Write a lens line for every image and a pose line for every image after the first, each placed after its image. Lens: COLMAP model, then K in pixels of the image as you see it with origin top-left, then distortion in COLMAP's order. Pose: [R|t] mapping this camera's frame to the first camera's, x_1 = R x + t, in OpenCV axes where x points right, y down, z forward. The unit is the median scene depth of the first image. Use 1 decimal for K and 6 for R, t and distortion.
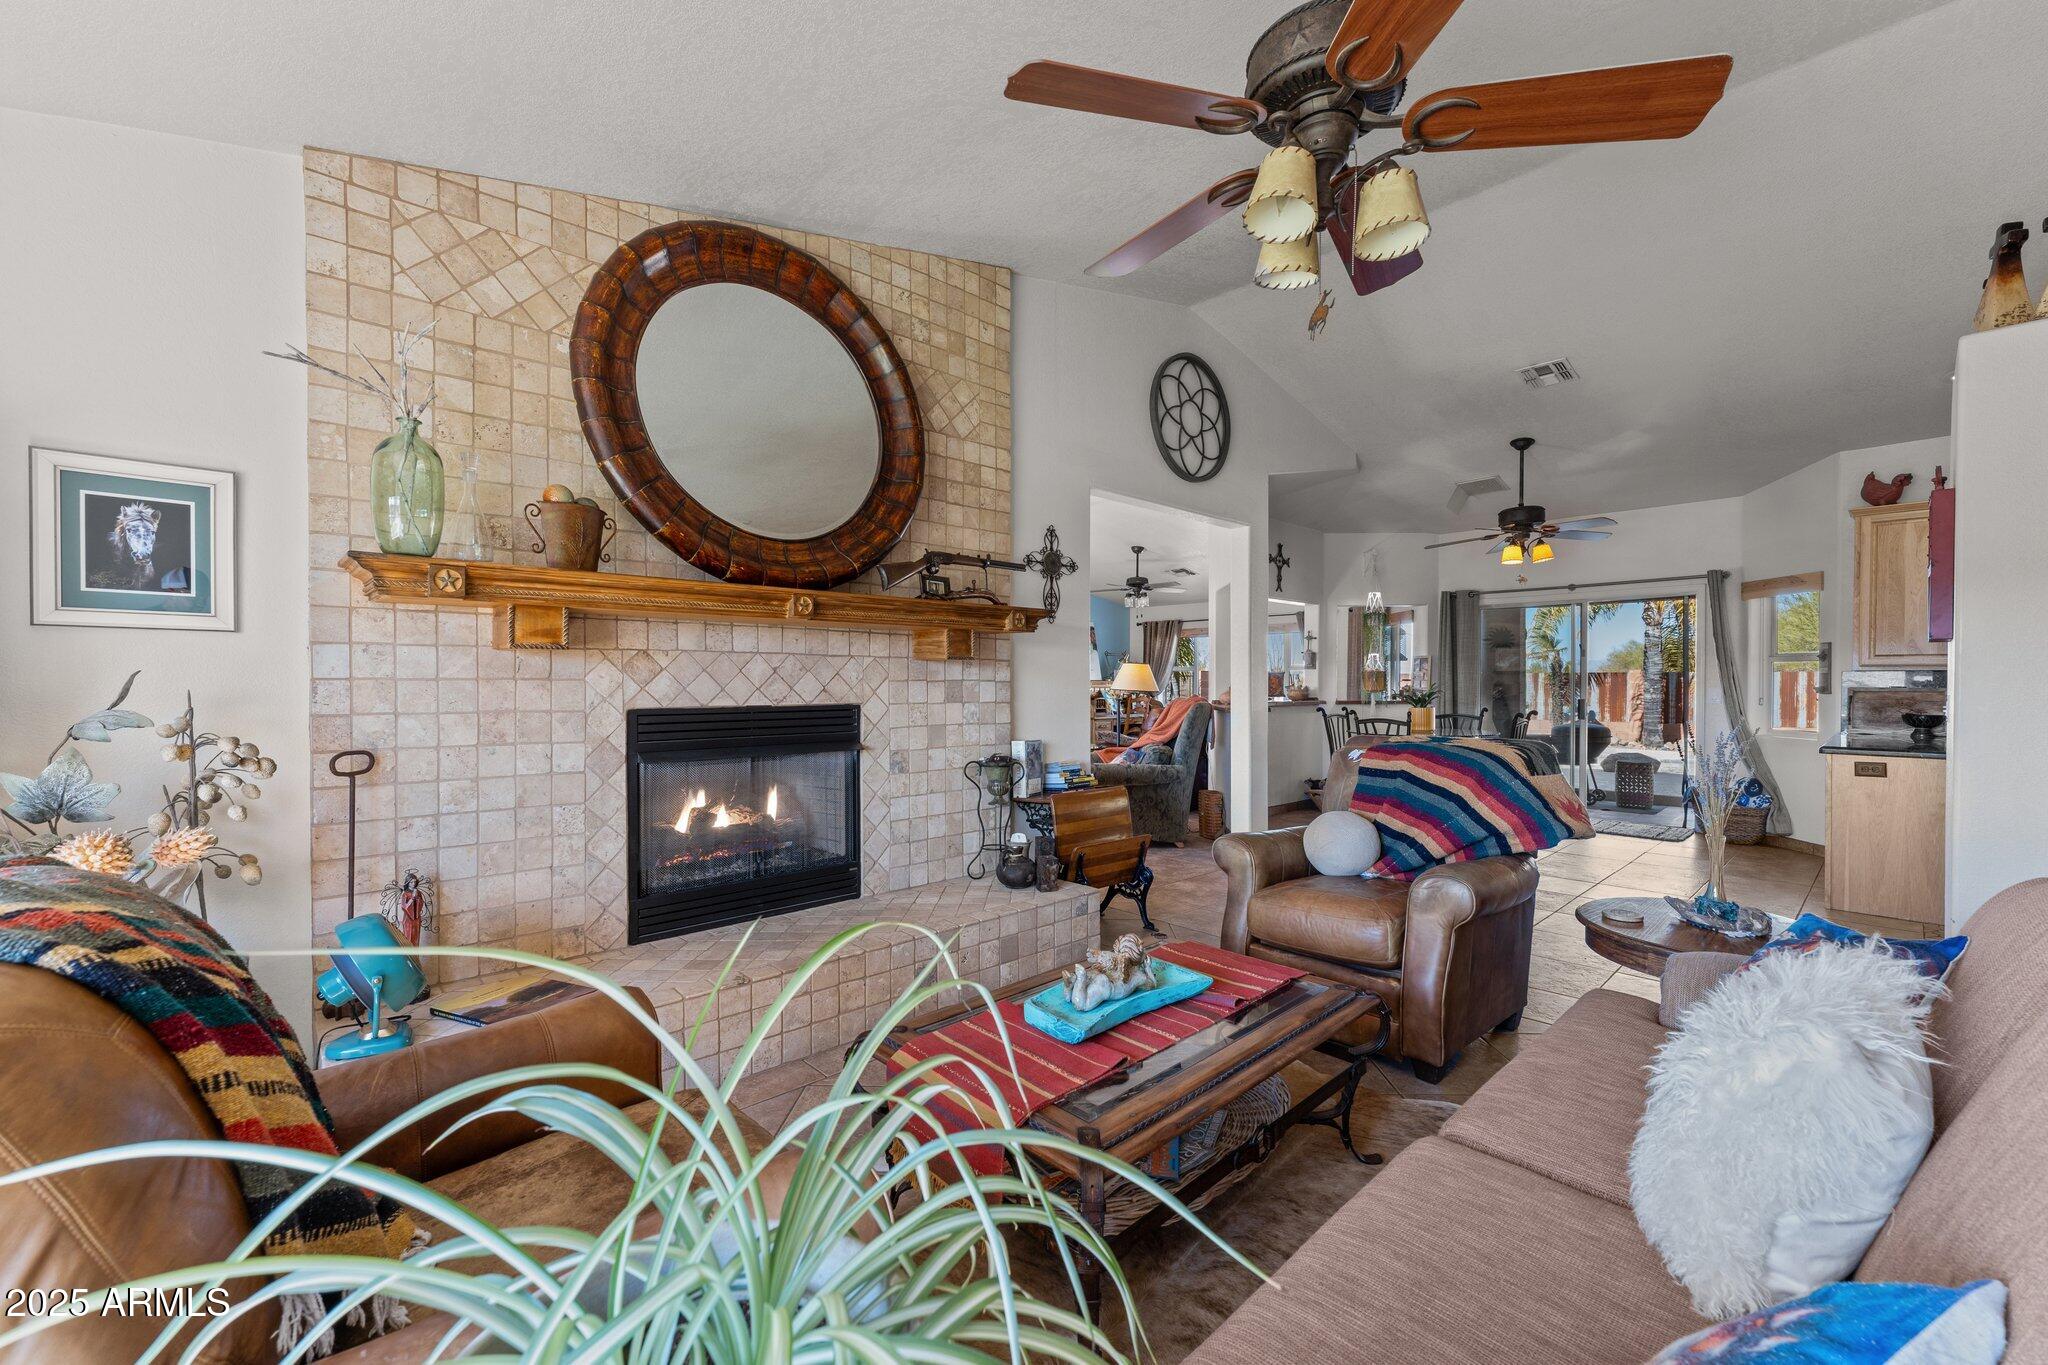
lens RADIAL K [[818.1, 0, 1025.1], [0, 818.1, 690.1], [0, 0, 1]] dist [0.000276, -0.000099]
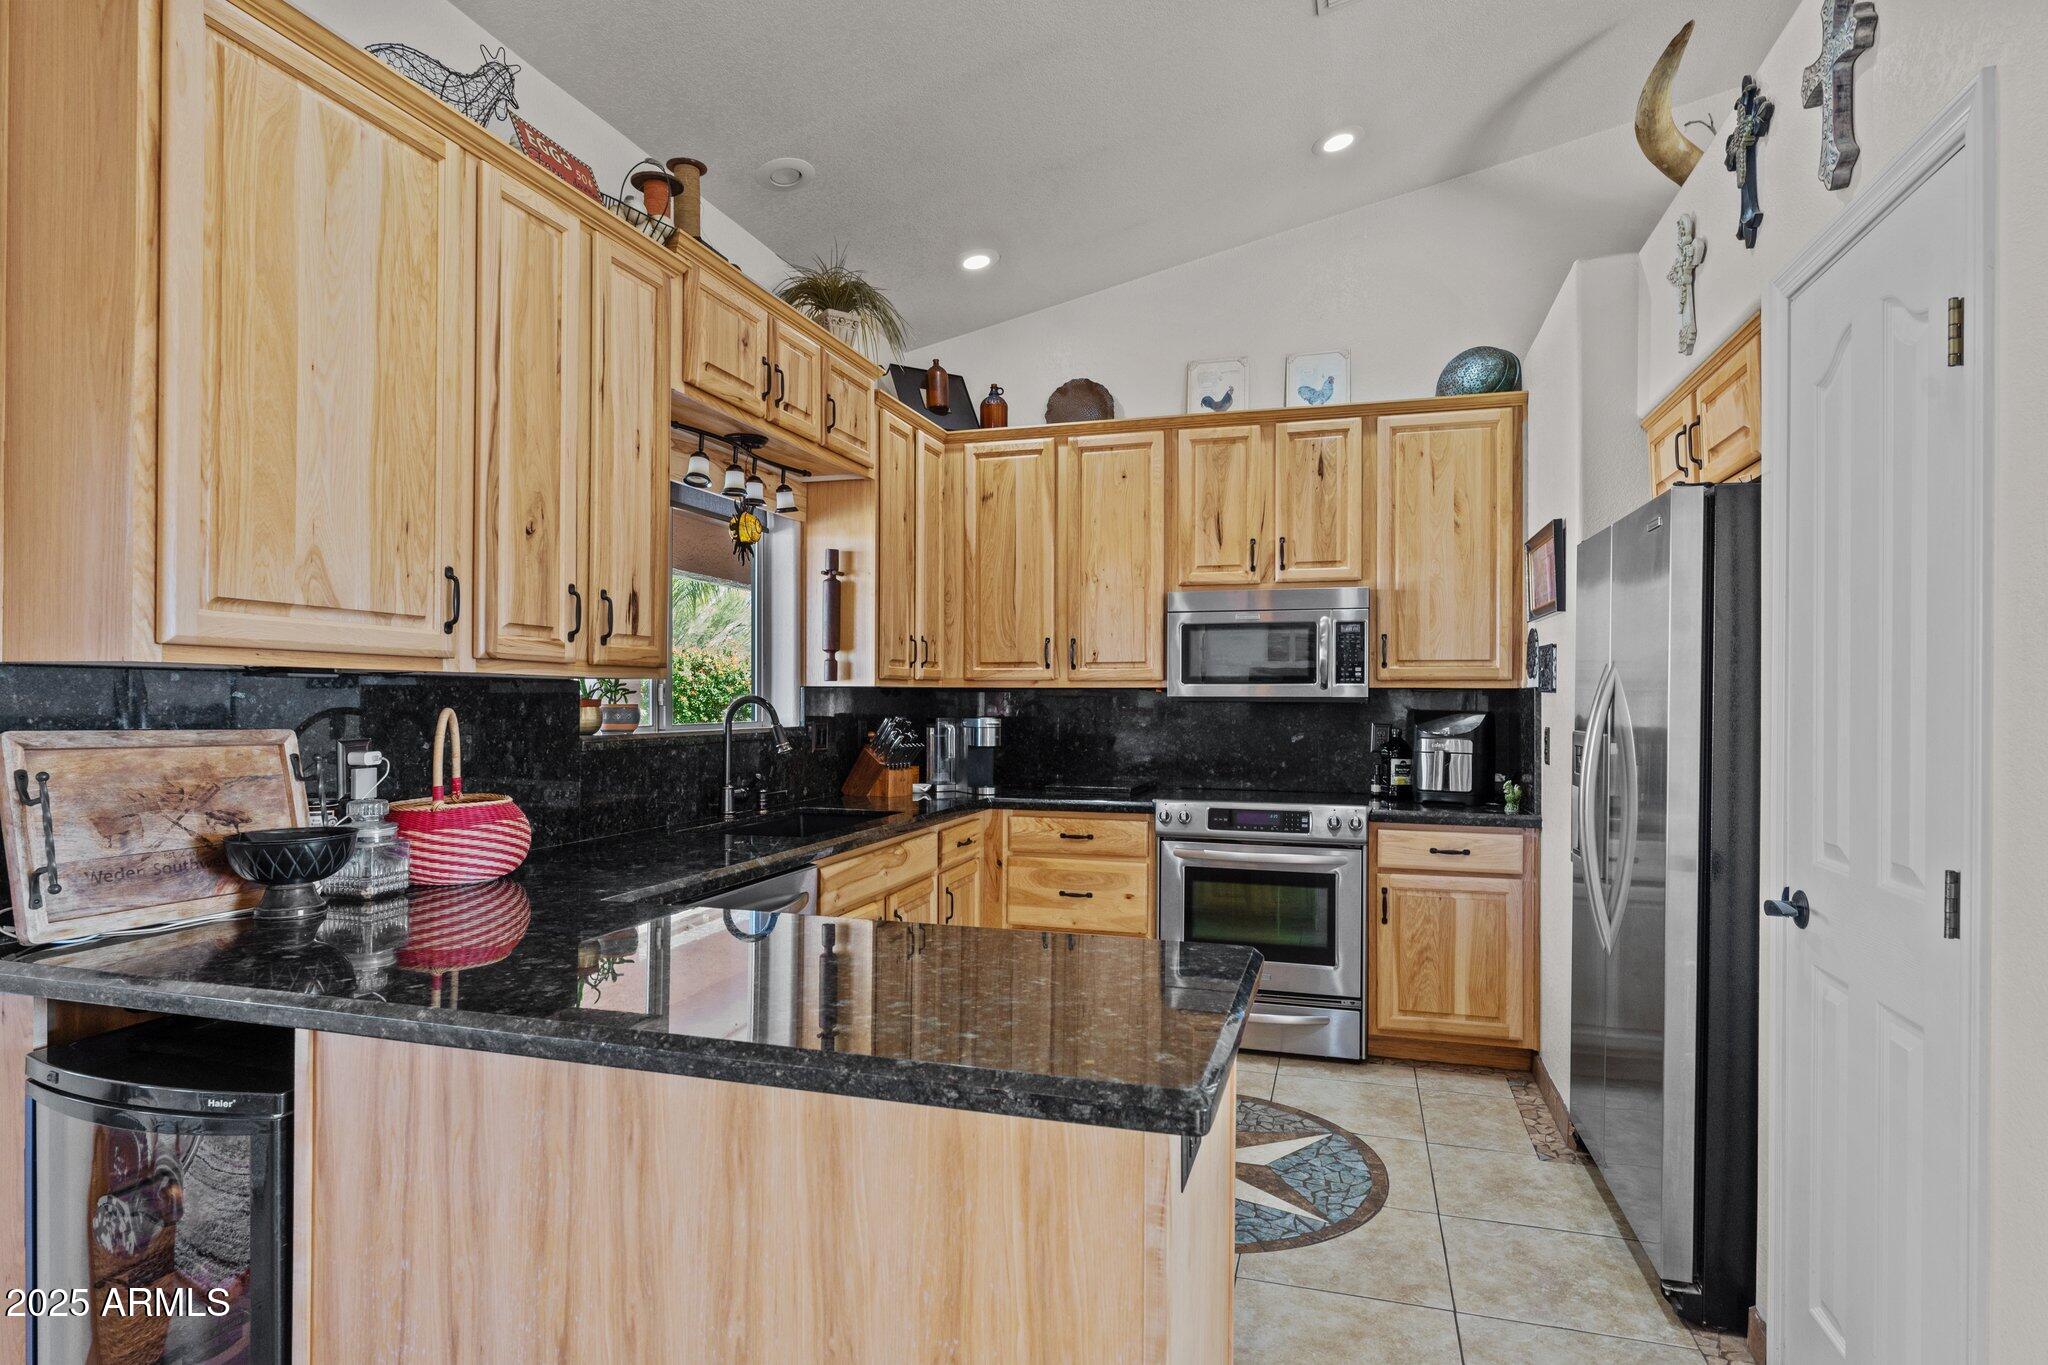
lens RADIAL K [[1092.5, 0, 1021.1], [0, 1092.5, 694.3], [0, 0, 1]] dist [-0.000230, -0.000349]
pose [[-0.505356, -0.001606, 0.862910, 0.427264], [0.002411, 0.999992, 0.003273, -0.010163], [-0.862908, 0.003735, -0.505348, 0.624181]]
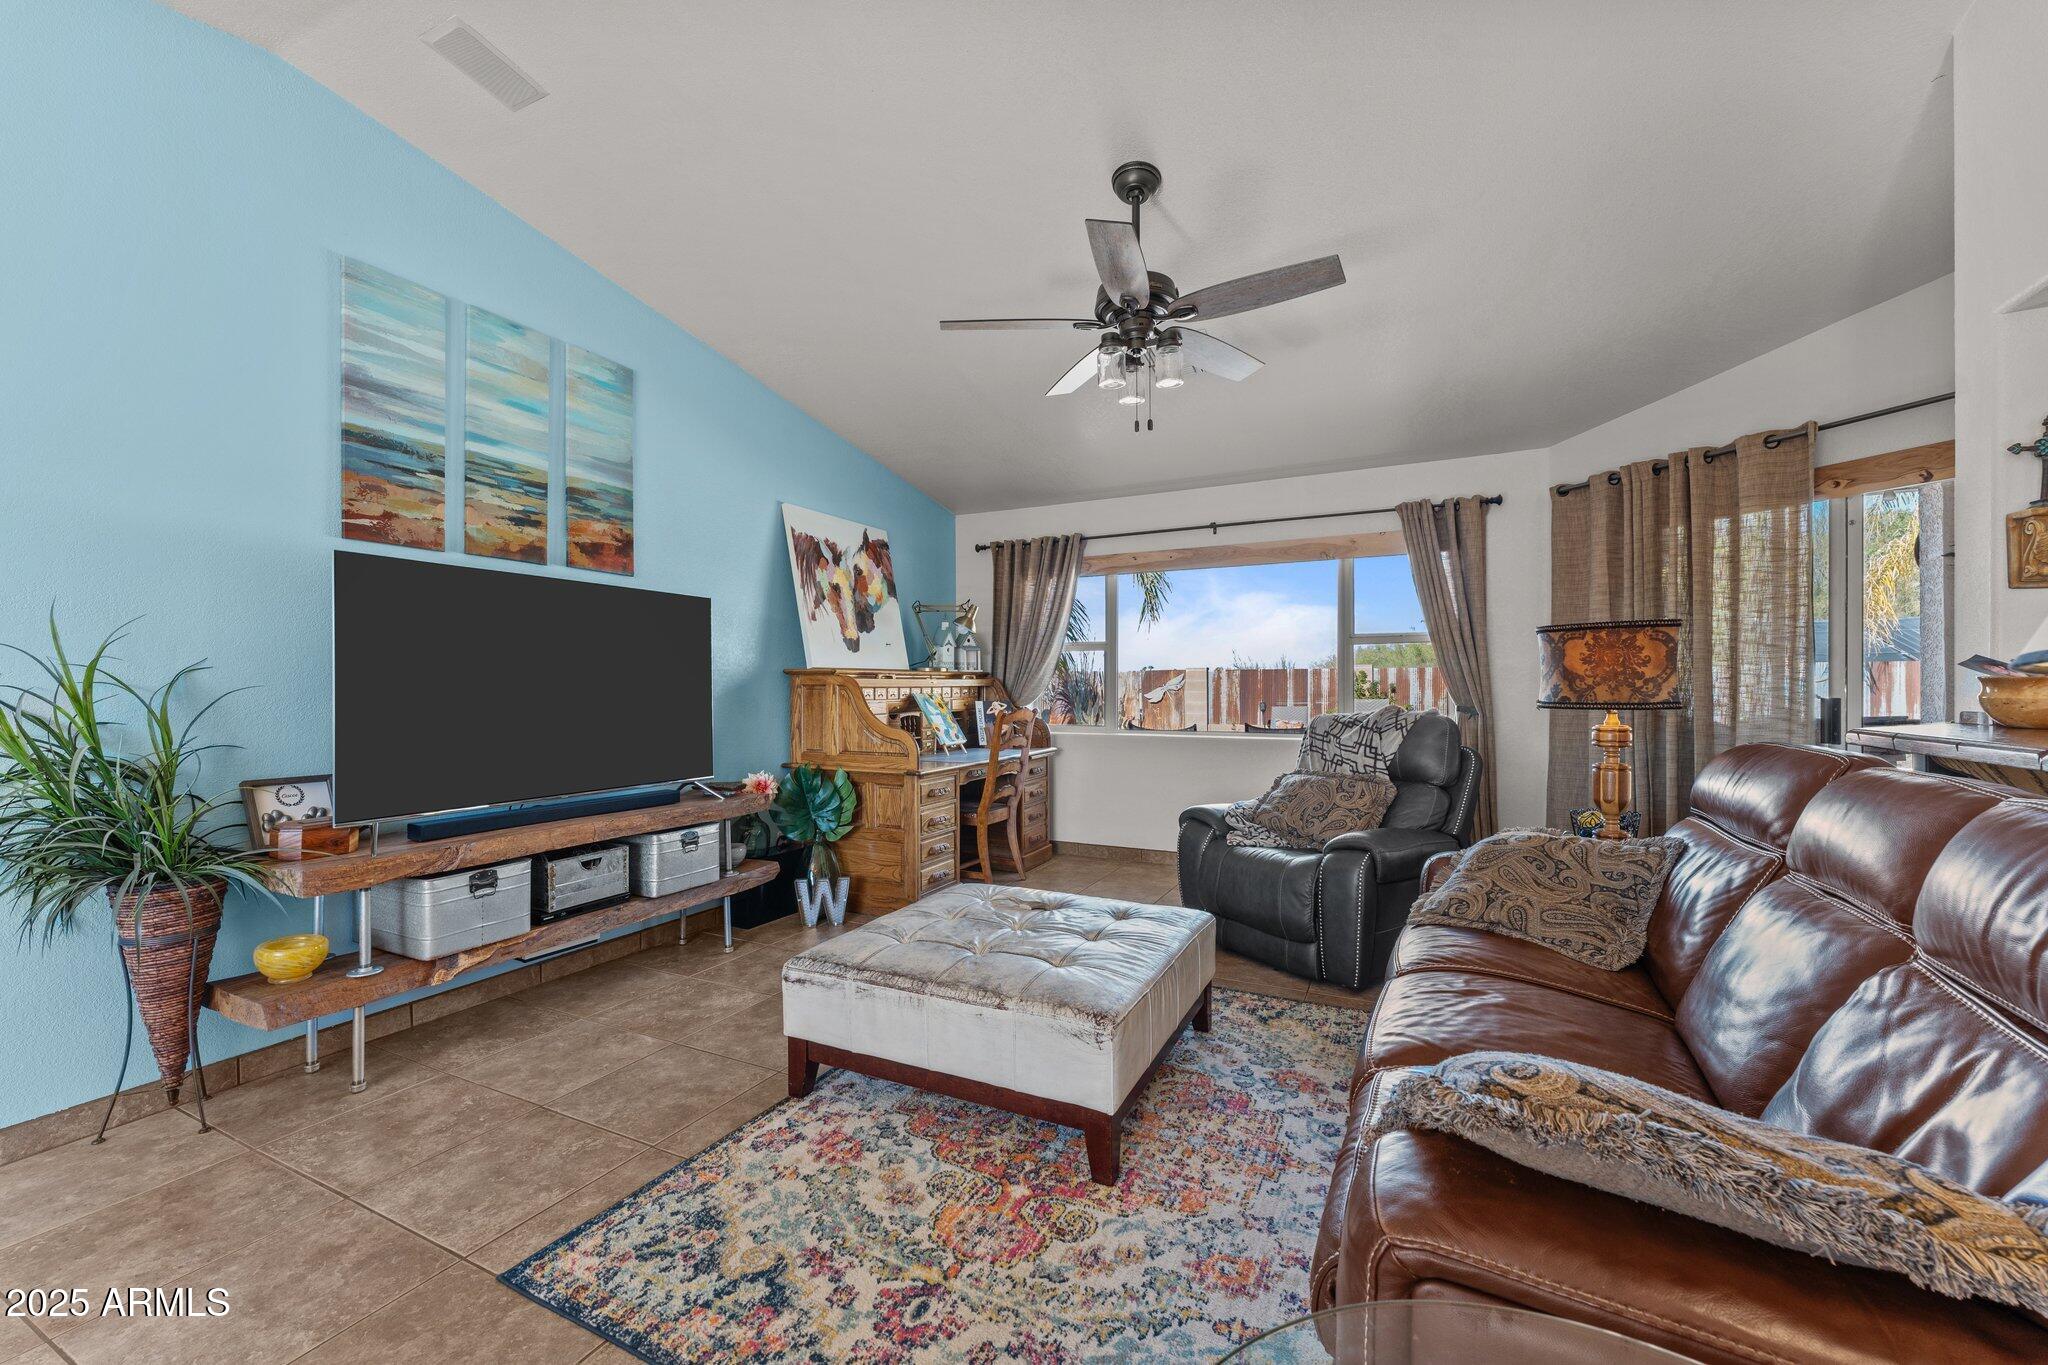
lens RADIAL K [[818.1, 0, 1025.1], [0, 818.1, 690.1], [0, 0, 1]] dist [0.000276, -0.000099]
pose [[0.934129, -0.007721, 0.356852, 0.000810], [0.011007, 0.999914, -0.007179, 0.002426], [-0.356766, 0.010634, 0.934133, 0.891999]]
